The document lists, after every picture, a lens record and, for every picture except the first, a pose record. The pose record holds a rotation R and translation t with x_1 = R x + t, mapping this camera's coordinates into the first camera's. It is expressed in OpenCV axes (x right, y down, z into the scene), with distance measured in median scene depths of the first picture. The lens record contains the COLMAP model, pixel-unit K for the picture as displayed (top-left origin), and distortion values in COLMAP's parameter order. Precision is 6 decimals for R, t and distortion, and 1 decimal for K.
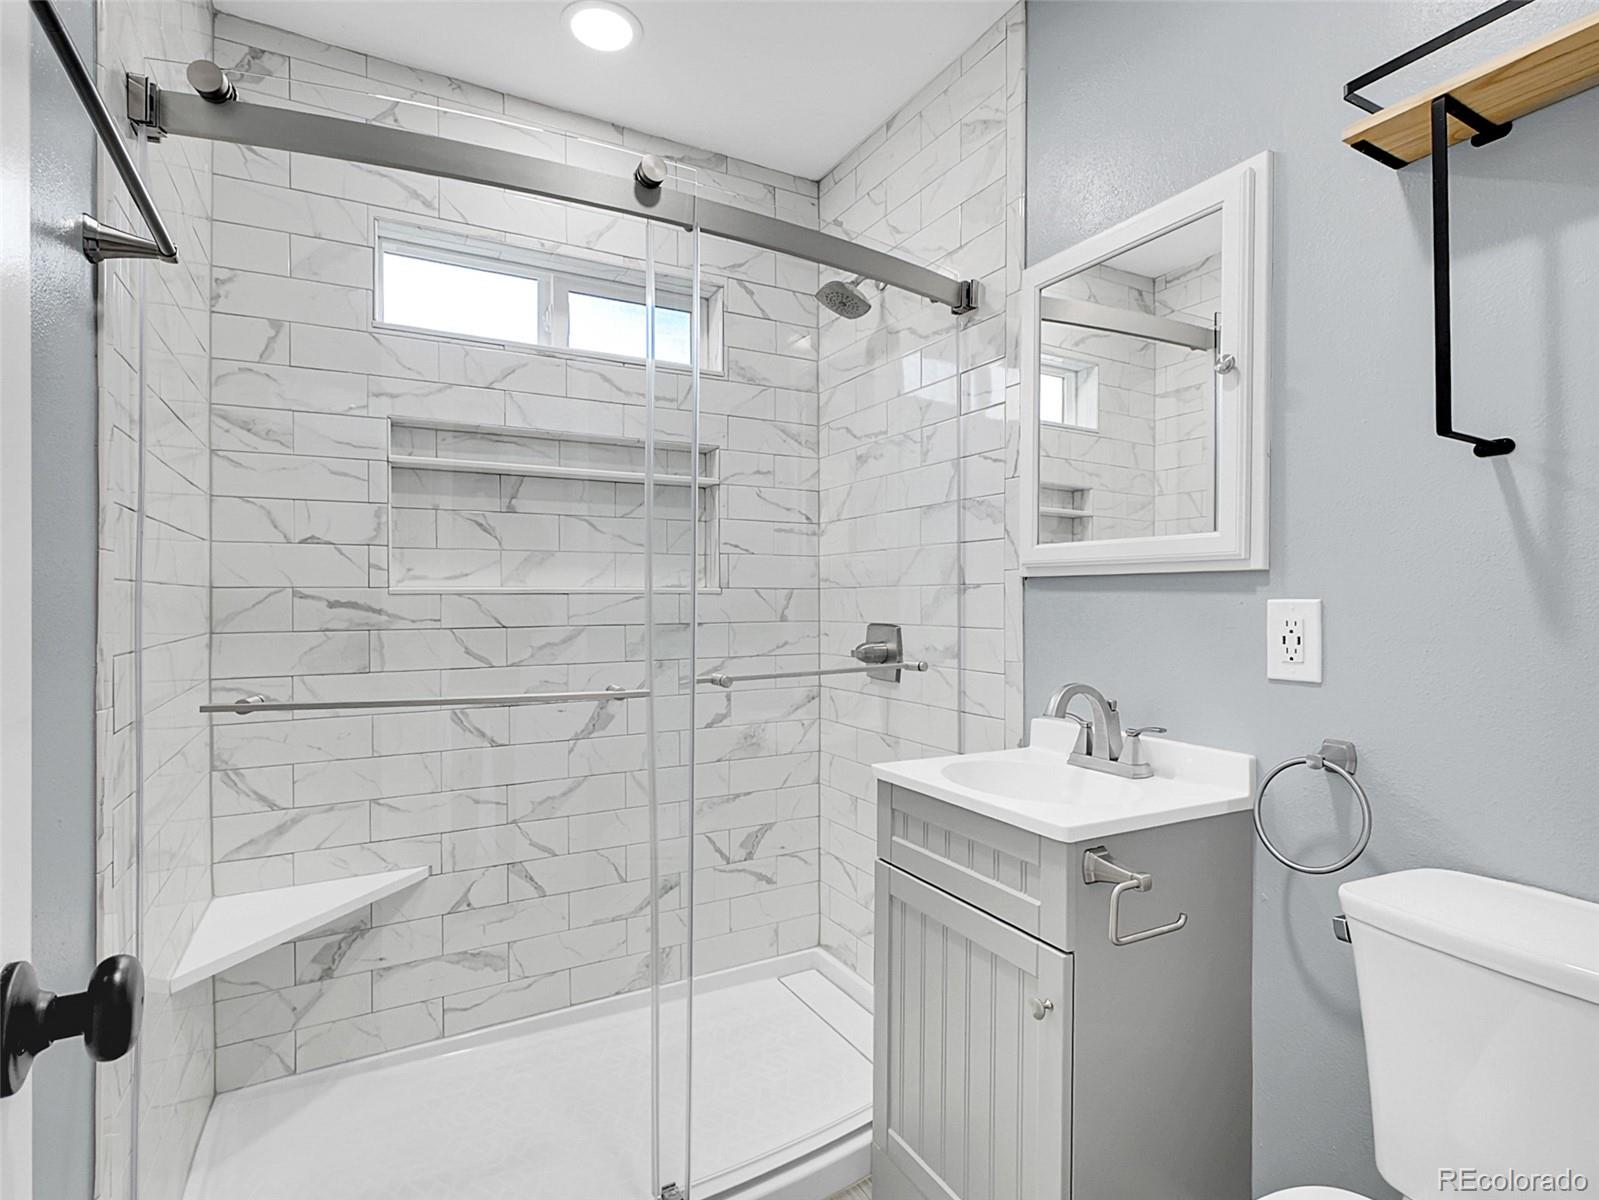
lens RADIAL K [[766.0, 0, 748.9], [0, 766.0, 603.4], [0, 0, 1]] dist [-0.057328, -0.000138]
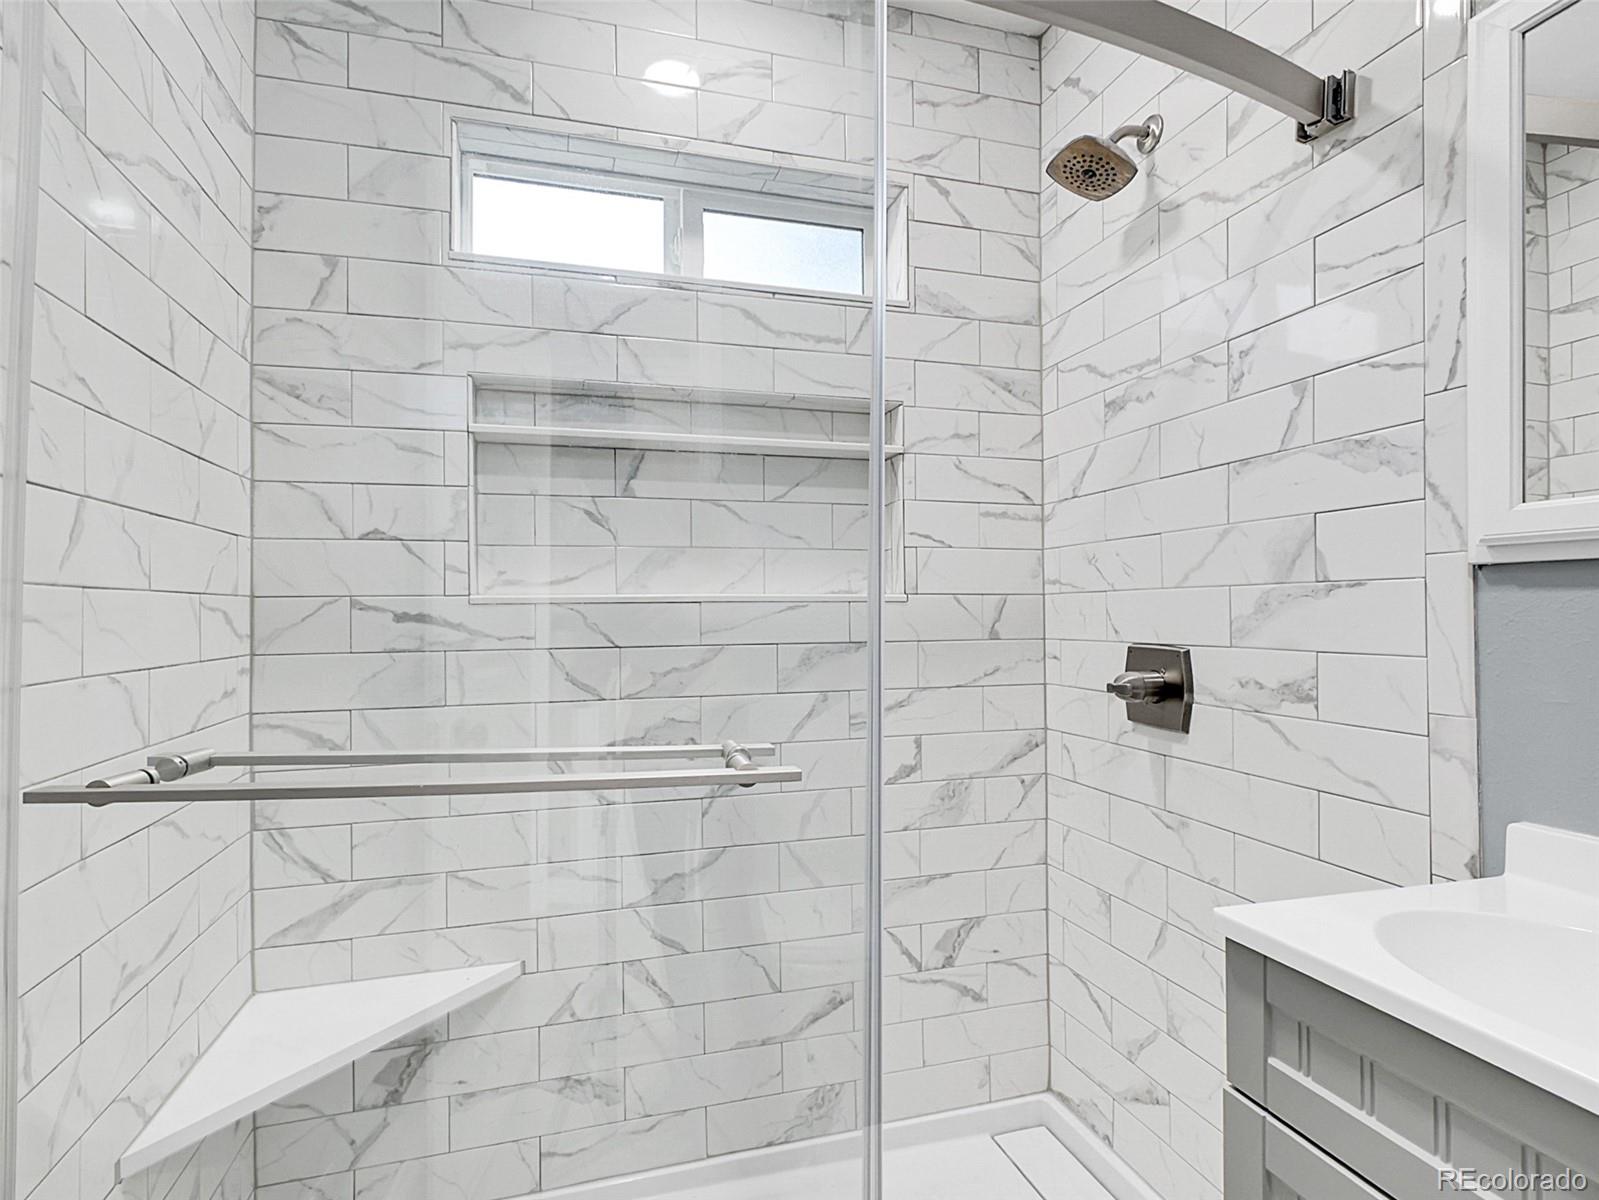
lens RADIAL K [[759.7, 0, 745.2], [0, 759.7, 605.2], [0, 0, 1]] dist [0.062928, 0.000087]
pose [[0.975160, -0.007109, -0.221388, -0.027404], [0.003601, 0.999862, -0.016243, 0.002358], [0.221473, 0.015042, 0.975051, 0.269529]]
